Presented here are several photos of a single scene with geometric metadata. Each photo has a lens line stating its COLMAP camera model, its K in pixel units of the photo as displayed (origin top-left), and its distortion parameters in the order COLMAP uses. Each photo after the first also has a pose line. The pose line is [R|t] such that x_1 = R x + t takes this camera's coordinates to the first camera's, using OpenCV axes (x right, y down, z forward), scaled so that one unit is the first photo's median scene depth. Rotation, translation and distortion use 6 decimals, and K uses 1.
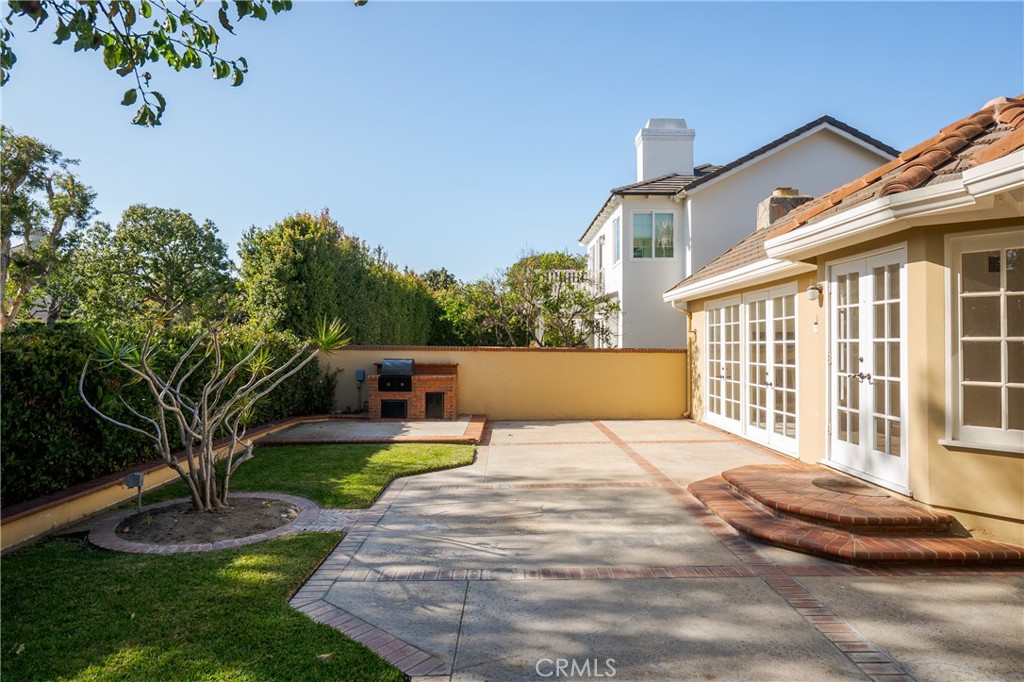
lens RADIAL K [[597.4, 0, 512.0], [0, 597.4, 341.0], [0, 0, 1]] dist [0.000374, 0.002983]
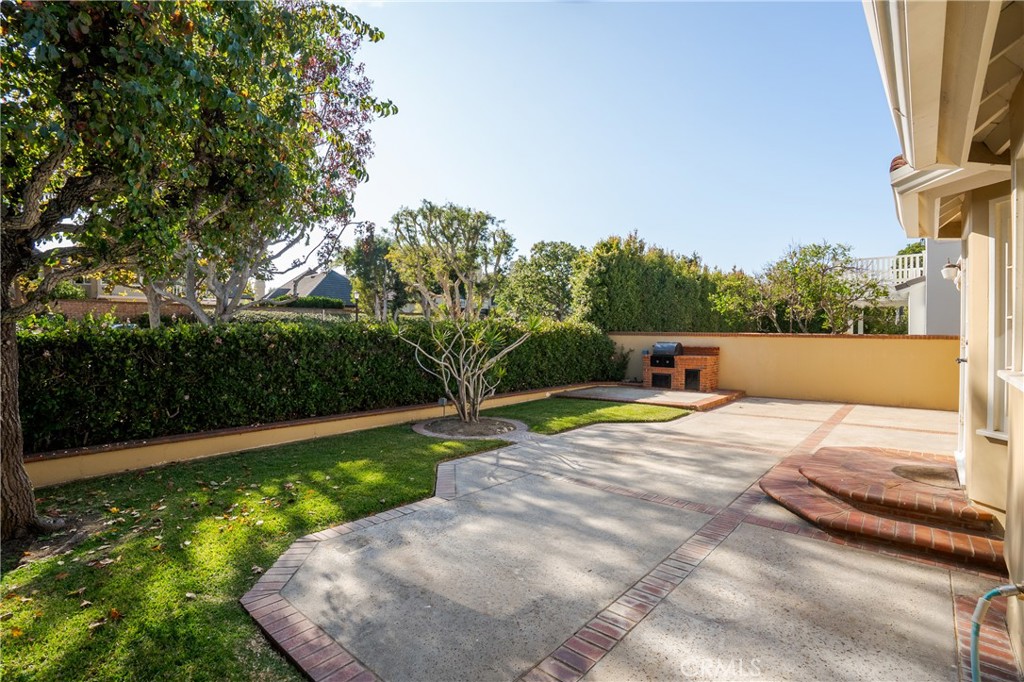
lens RADIAL K [[489.4, 0, 520.6], [0, 489.4, 355.0], [0, 0, 1]] dist [-0.002574, 0.000002]
pose [[0.757701, 0.027826, -0.652008, 0.316190], [0.004979, 0.998815, 0.048413, 0.005701], [0.652582, -0.039929, 0.756665, -0.005334]]
